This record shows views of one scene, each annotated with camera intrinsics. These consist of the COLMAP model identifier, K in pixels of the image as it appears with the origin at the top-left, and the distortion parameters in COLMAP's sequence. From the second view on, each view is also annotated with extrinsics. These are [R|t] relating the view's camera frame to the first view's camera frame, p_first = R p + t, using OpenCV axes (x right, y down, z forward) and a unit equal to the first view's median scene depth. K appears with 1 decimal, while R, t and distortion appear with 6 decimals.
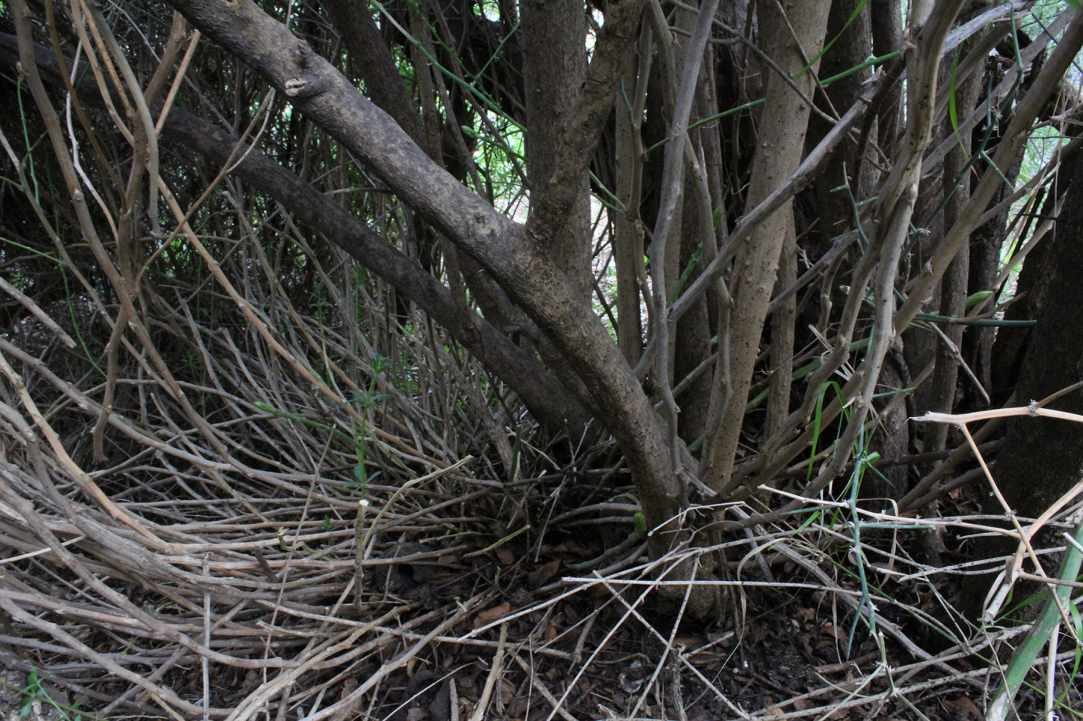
lens RADIAL K [[892.6, 0, 541.5], [0, 892.6, 360.5], [0, 0, 1]] dist [-0.158432, 0.120873]
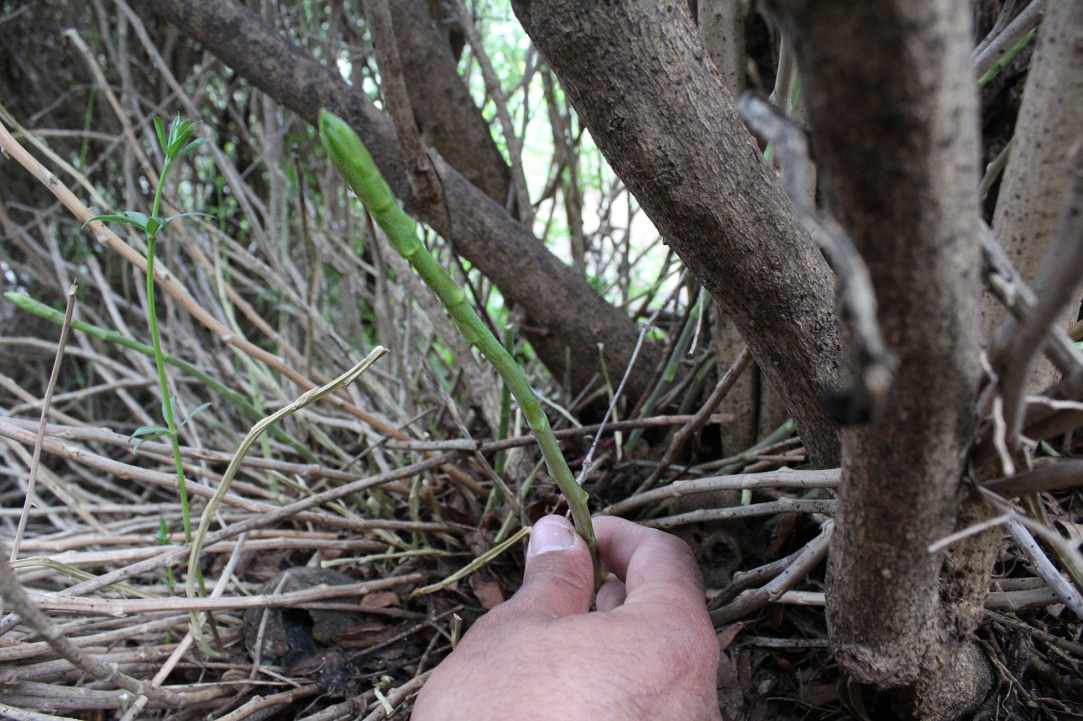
lens RADIAL K [[892.6, 0, 541.5], [0, 892.6, 360.5], [0, 0, 1]] dist [-0.158432, 0.120873]
pose [[0.999404, -0.015293, -0.030957, 0.008004], [0.013692, 0.998591, -0.051273, 0.113264], [0.031697, 0.050819, 0.998205, 0.482414]]
